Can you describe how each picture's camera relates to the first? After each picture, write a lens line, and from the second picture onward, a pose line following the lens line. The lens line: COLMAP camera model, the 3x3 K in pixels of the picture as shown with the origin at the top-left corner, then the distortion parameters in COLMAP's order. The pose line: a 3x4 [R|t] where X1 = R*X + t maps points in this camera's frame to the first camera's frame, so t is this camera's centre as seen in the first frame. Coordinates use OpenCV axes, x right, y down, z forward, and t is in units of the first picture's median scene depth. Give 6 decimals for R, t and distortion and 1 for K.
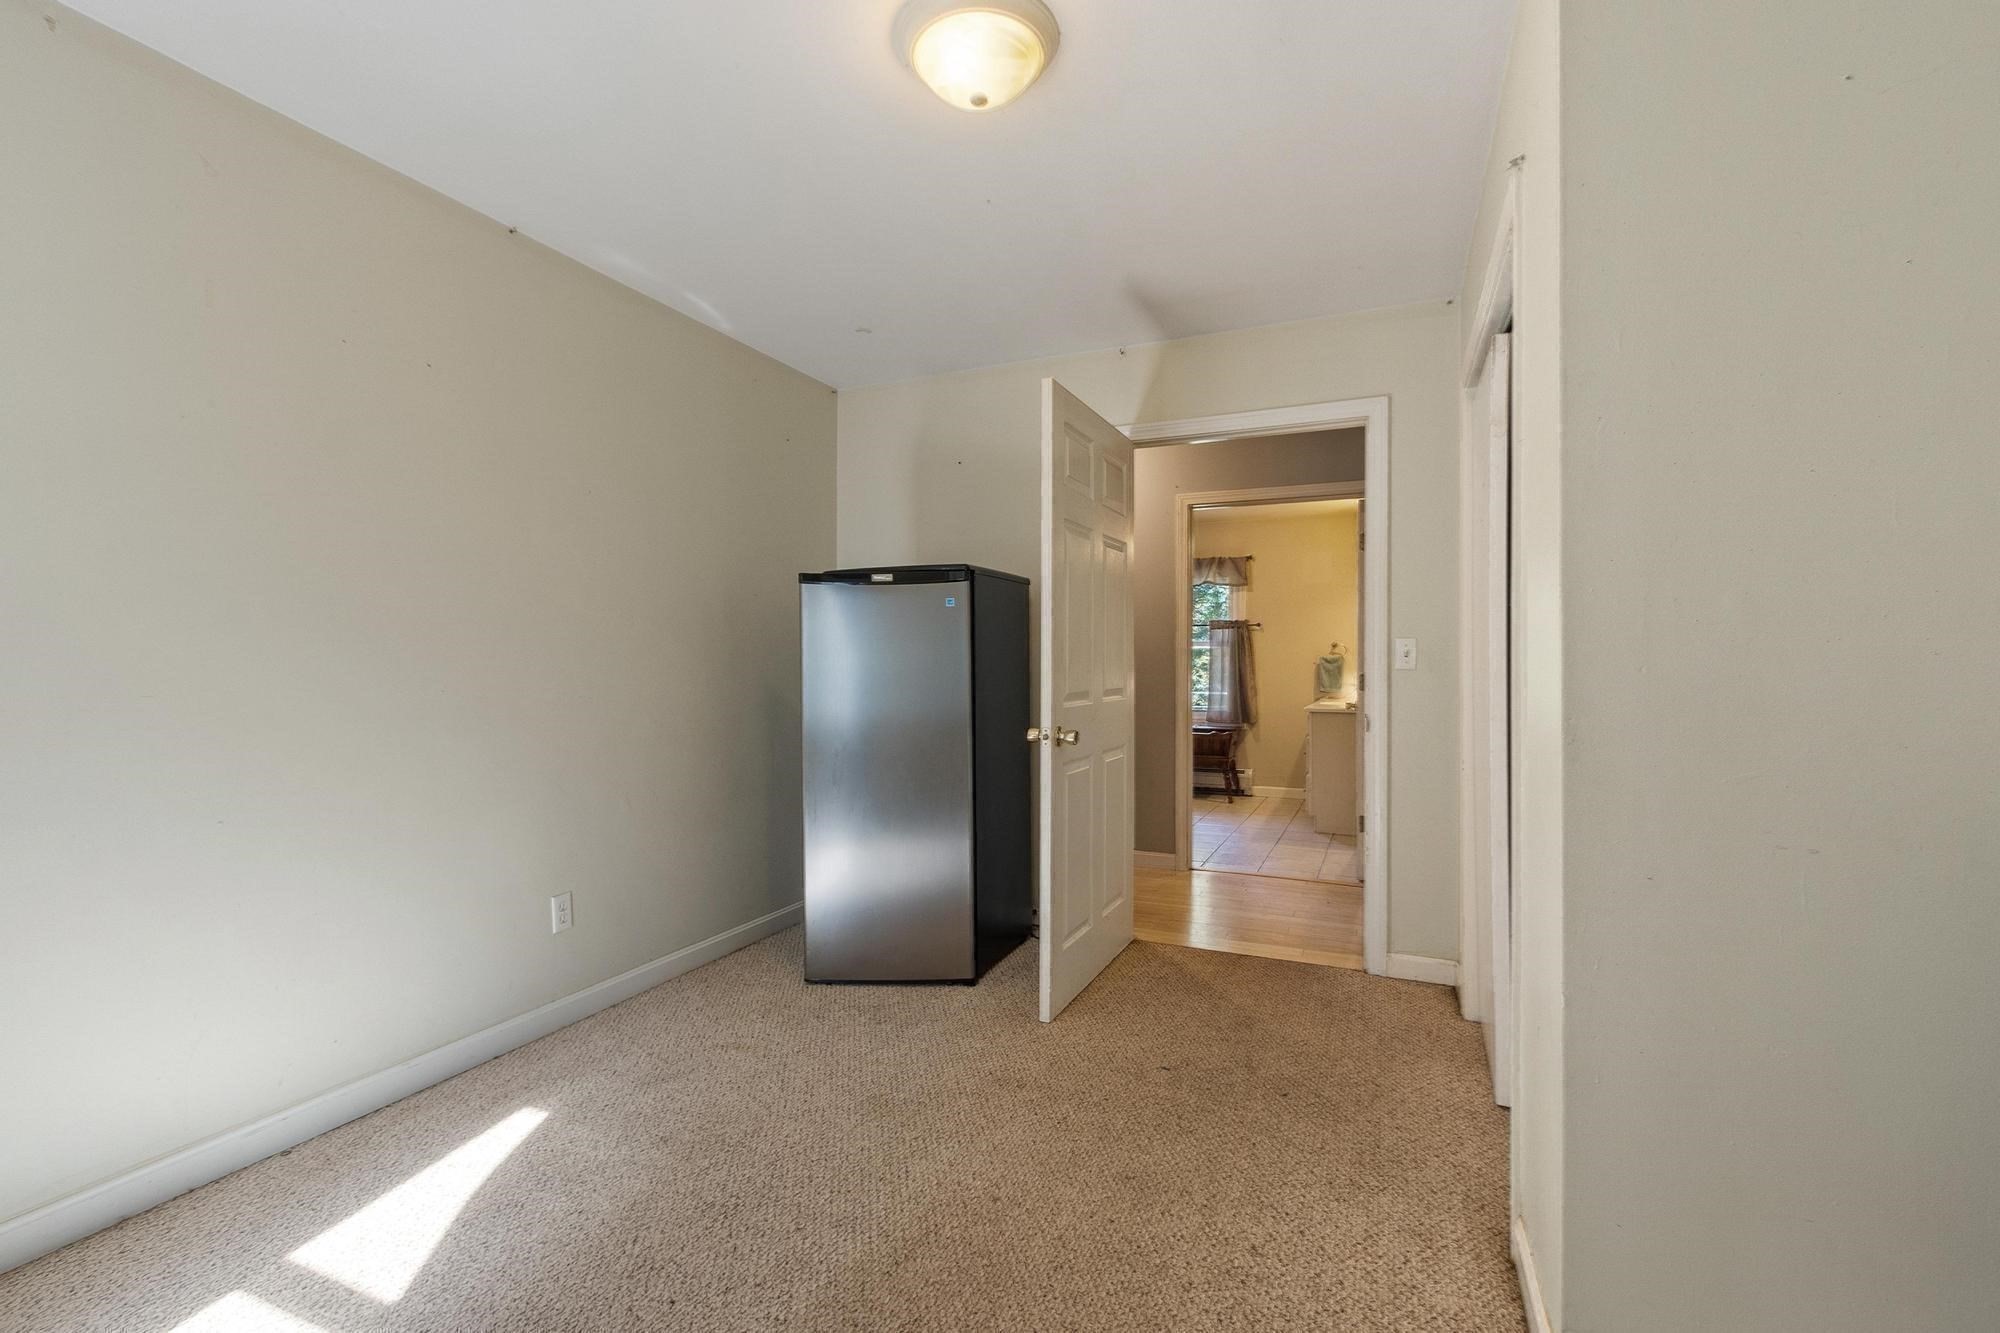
lens RADIAL K [[881.0, 0, 990.0], [0, 881.0, 654.1], [0, 0, 1]] dist [0.000812, 0.000019]
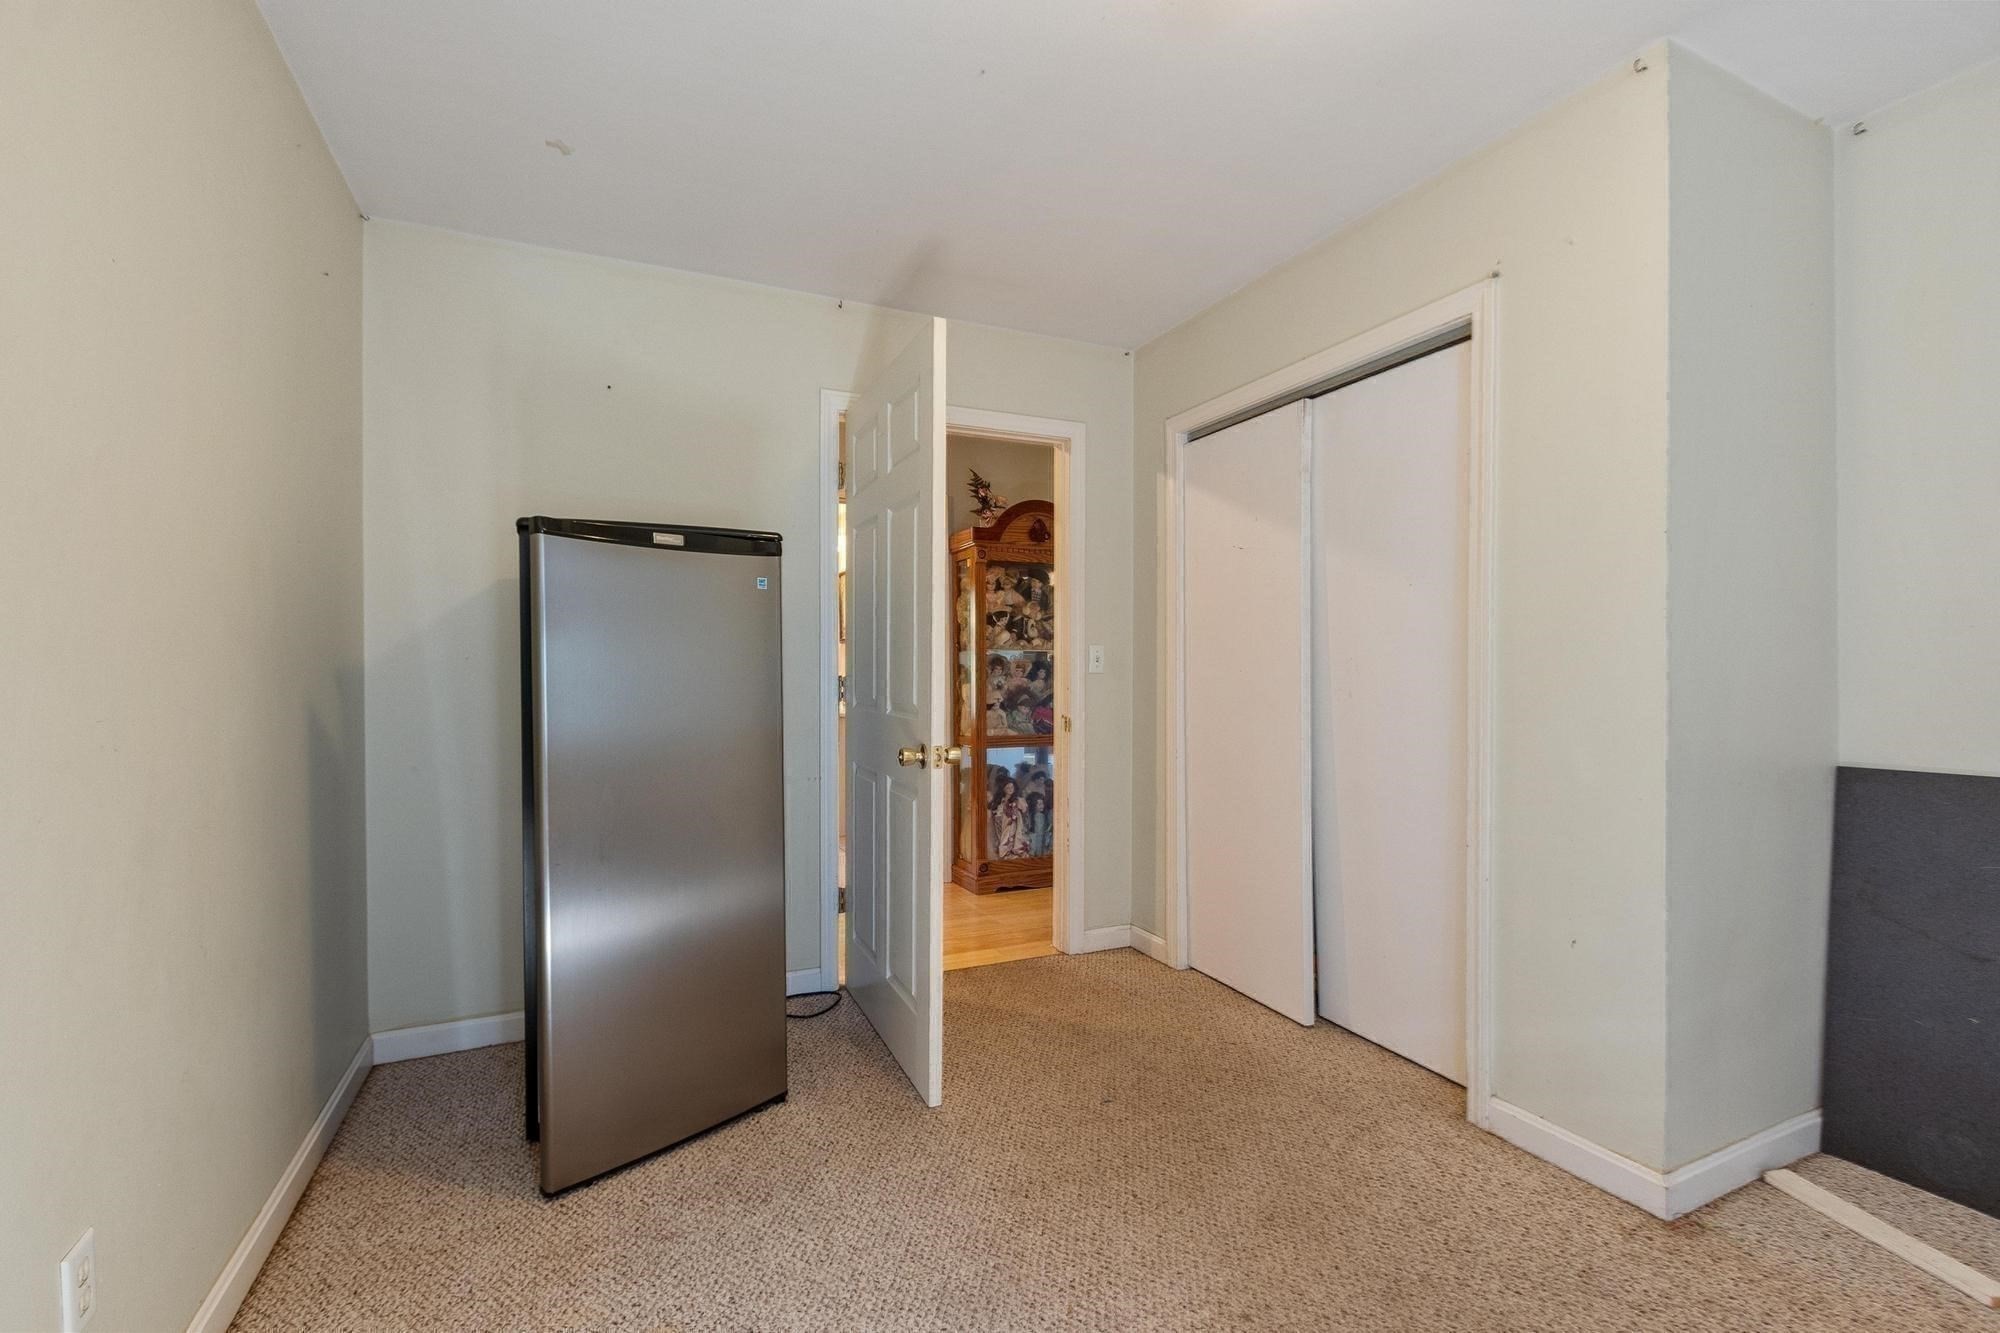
lens RADIAL K [[872.3, 0, 990.3], [0, 872.3, 667.6], [0, 0, 1]] dist [0.003768, 0.000500]
pose [[0.662038, -0.000342, 0.749470, -0.471813], [-0.007757, 0.999943, 0.007308, 0.003488], [-0.749430, -0.010652, 0.661997, 0.396053]]
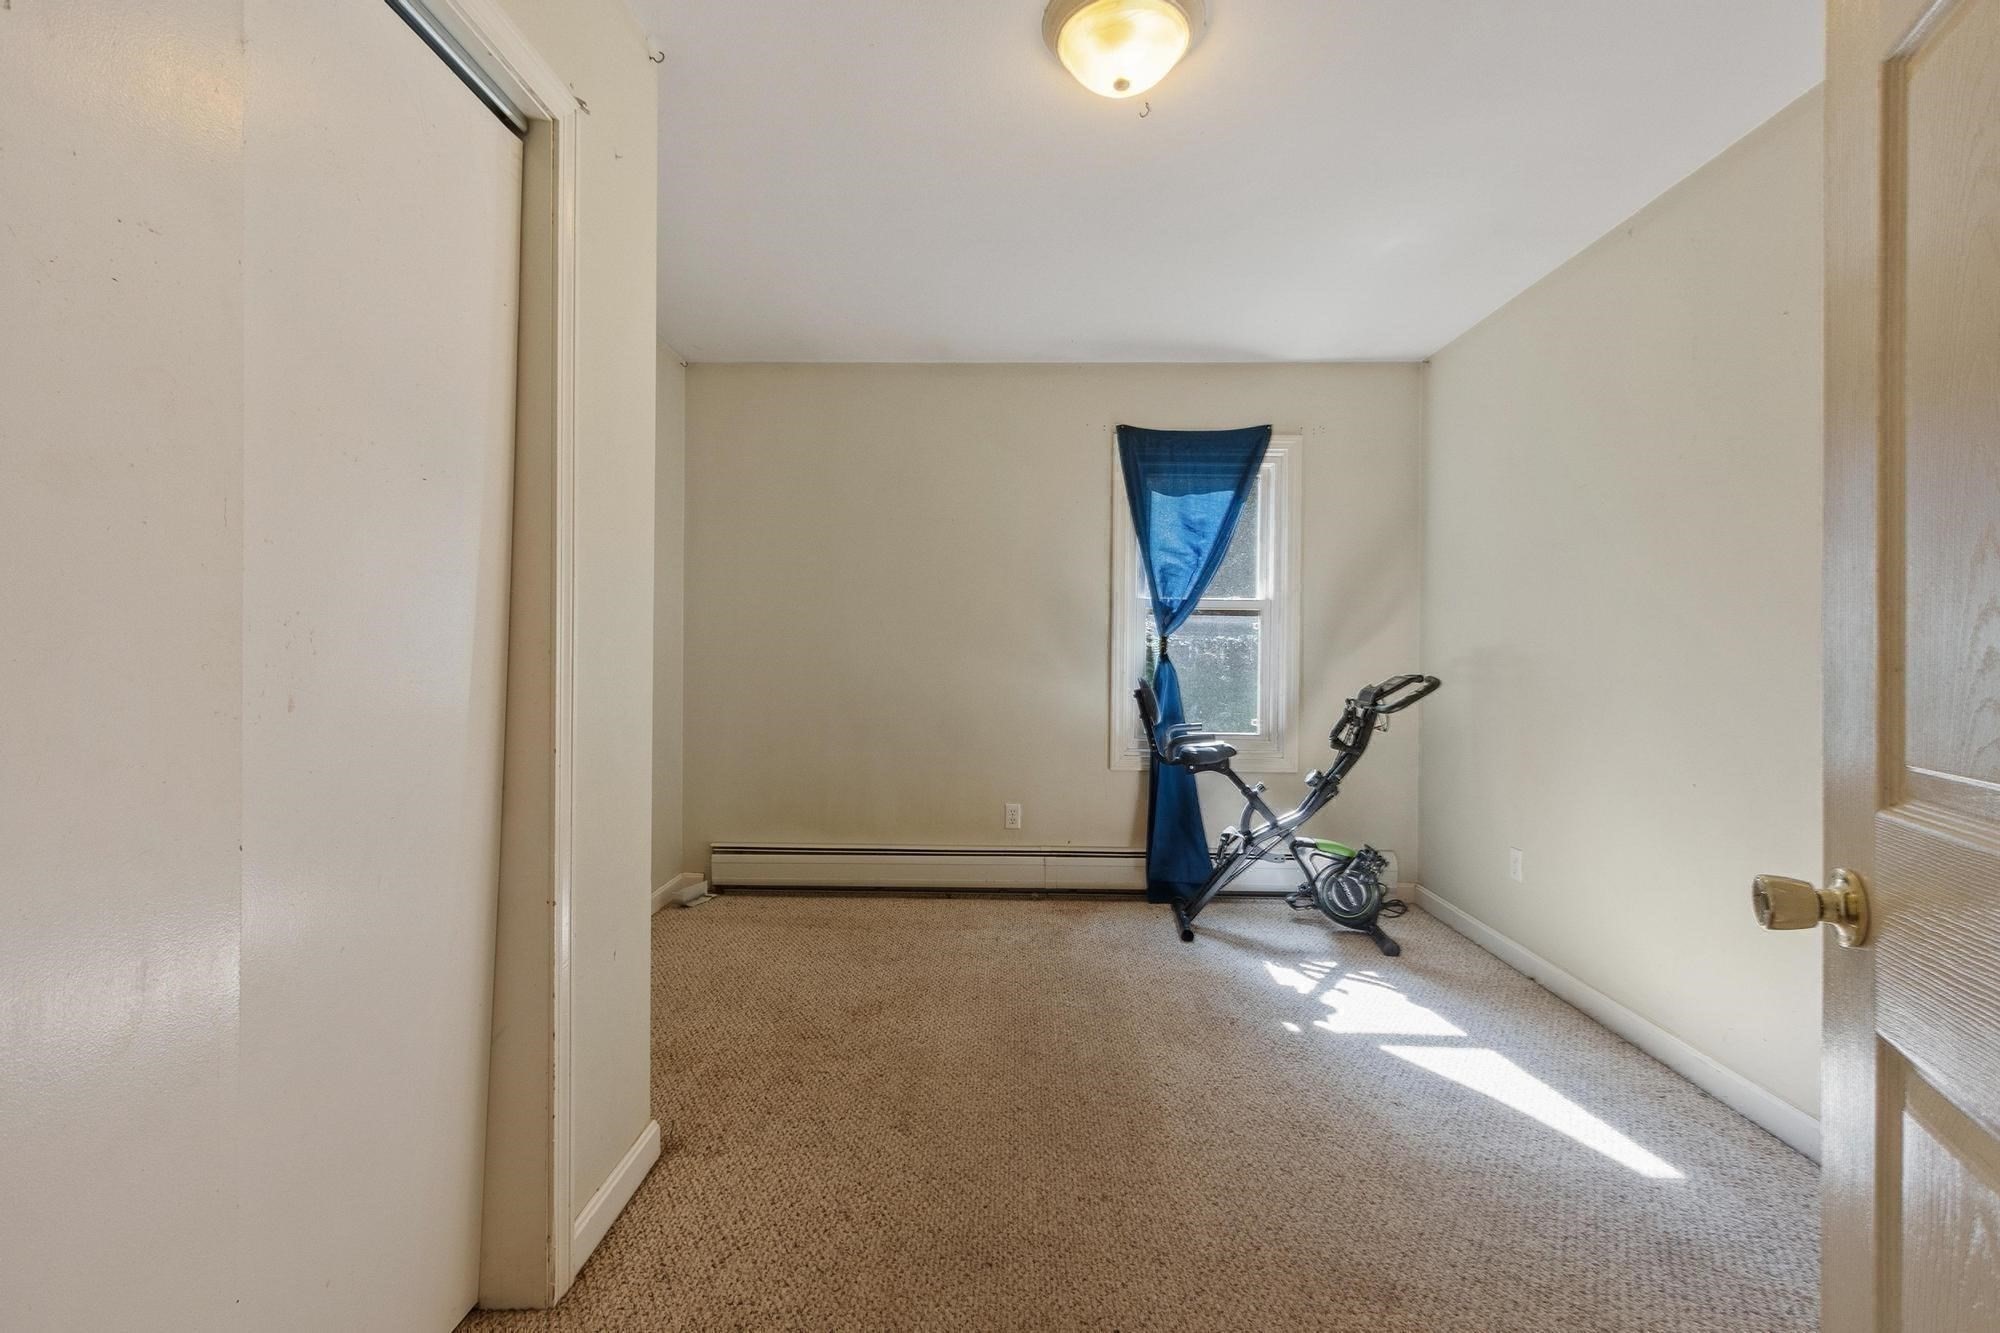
lens RADIAL K [[881.0, 0, 990.0], [0, 881.0, 654.1], [0, 0, 1]] dist [0.000812, 0.000019]
pose [[-0.925360, -0.004632, -0.379061, 0.304016], [-0.000978, 0.999951, -0.009832, 0.017871], [0.379088, -0.008727, -0.925319, 1.139938]]
